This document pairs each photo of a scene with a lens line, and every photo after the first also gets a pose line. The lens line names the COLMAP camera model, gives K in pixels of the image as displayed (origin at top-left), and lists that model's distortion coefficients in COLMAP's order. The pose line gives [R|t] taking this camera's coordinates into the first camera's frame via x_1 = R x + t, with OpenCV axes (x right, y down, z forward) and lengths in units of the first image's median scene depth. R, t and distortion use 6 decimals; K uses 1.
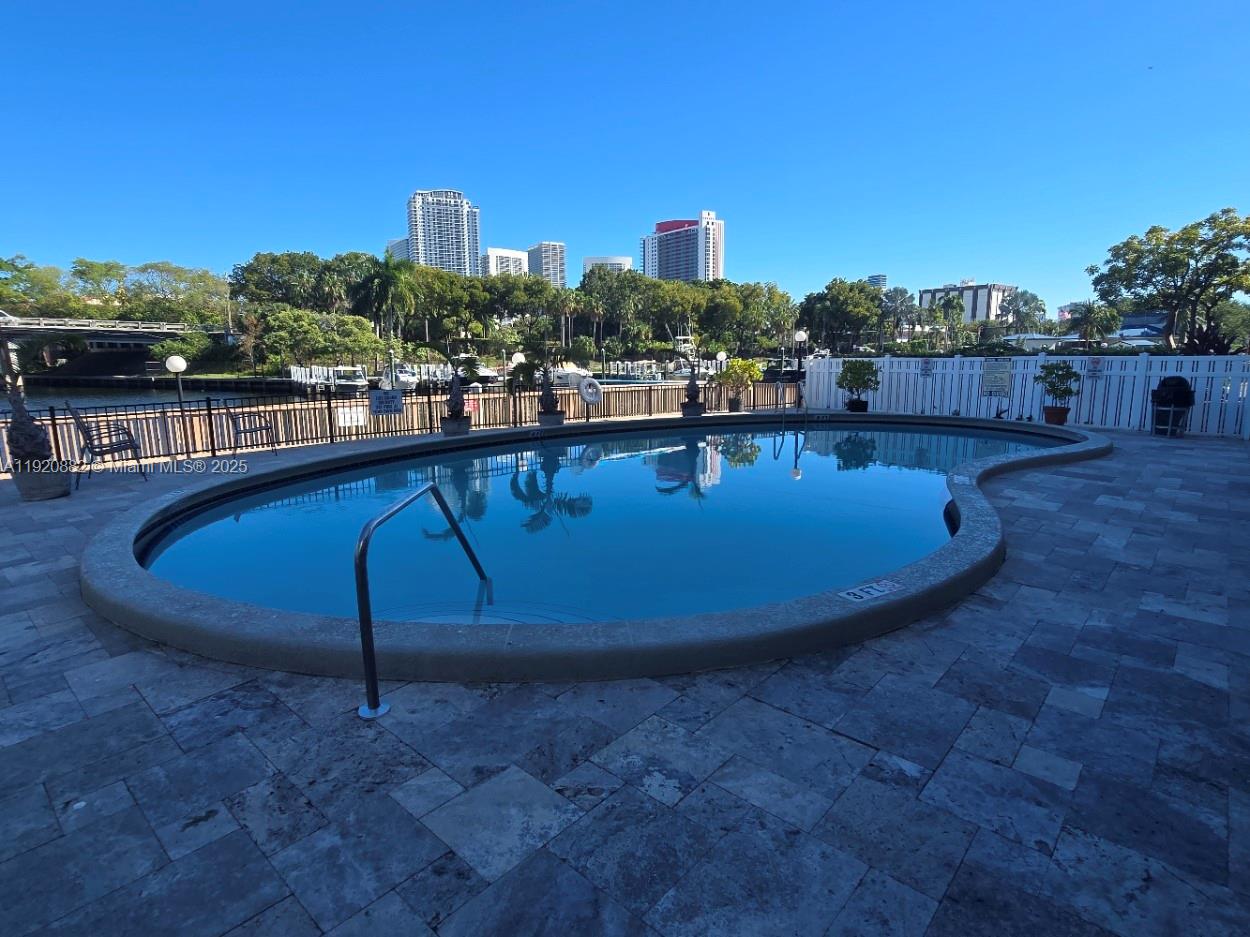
lens RADIAL K [[643.1, 0, 625.0], [0, 643.1, 468.5], [0, 0, 1]] dist [-0.005362, 0.000445]
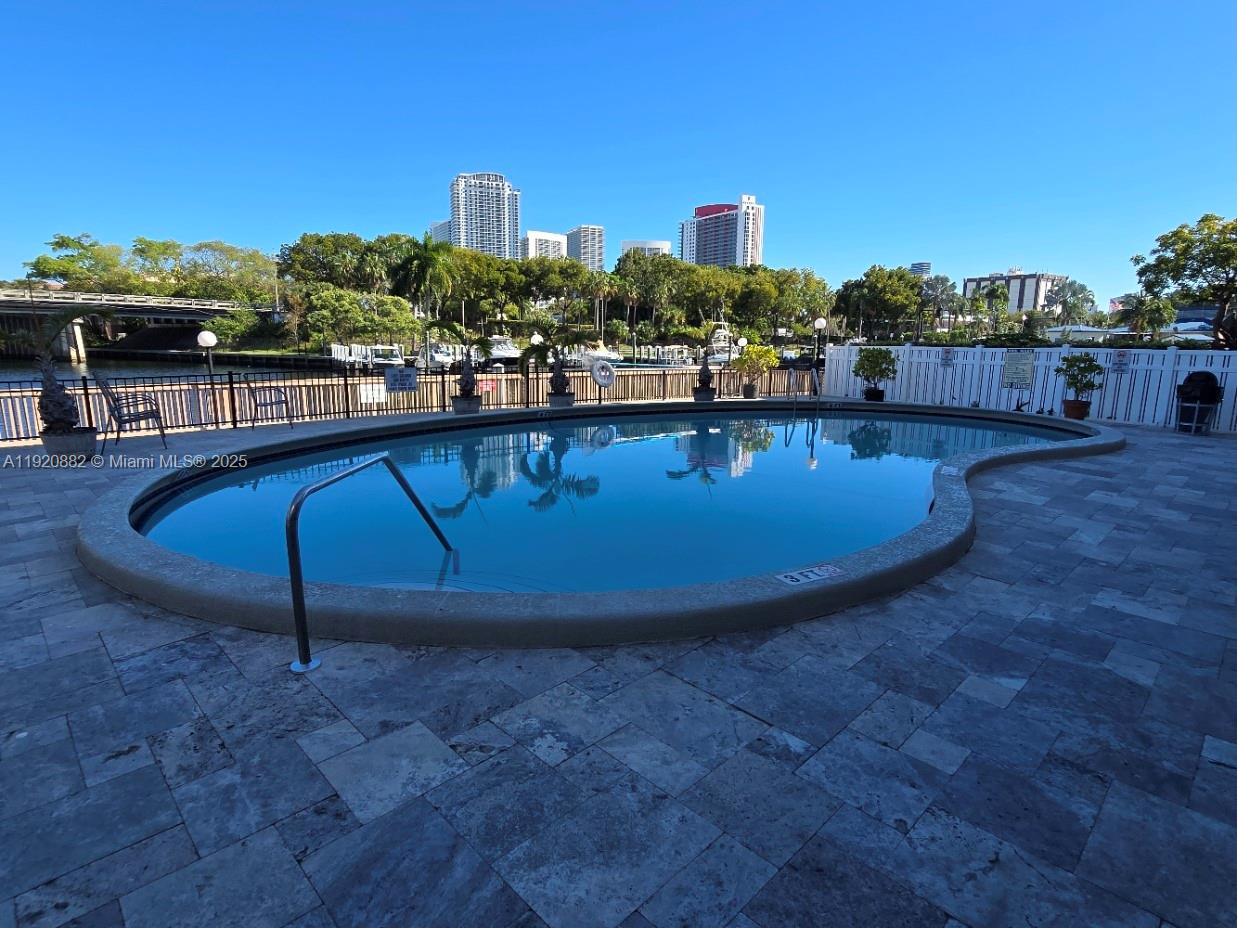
lens RADIAL K [[637.8, 0, 618.5], [0, 637.8, 464.0], [0, 0, 1]] dist [-0.004818, -0.000062]
pose [[0.997959, 0.029940, -0.056403, 0.150932], [-0.028891, 0.999396, 0.019324, 0.006731], [0.056948, -0.017655, 0.998221, -0.015183]]
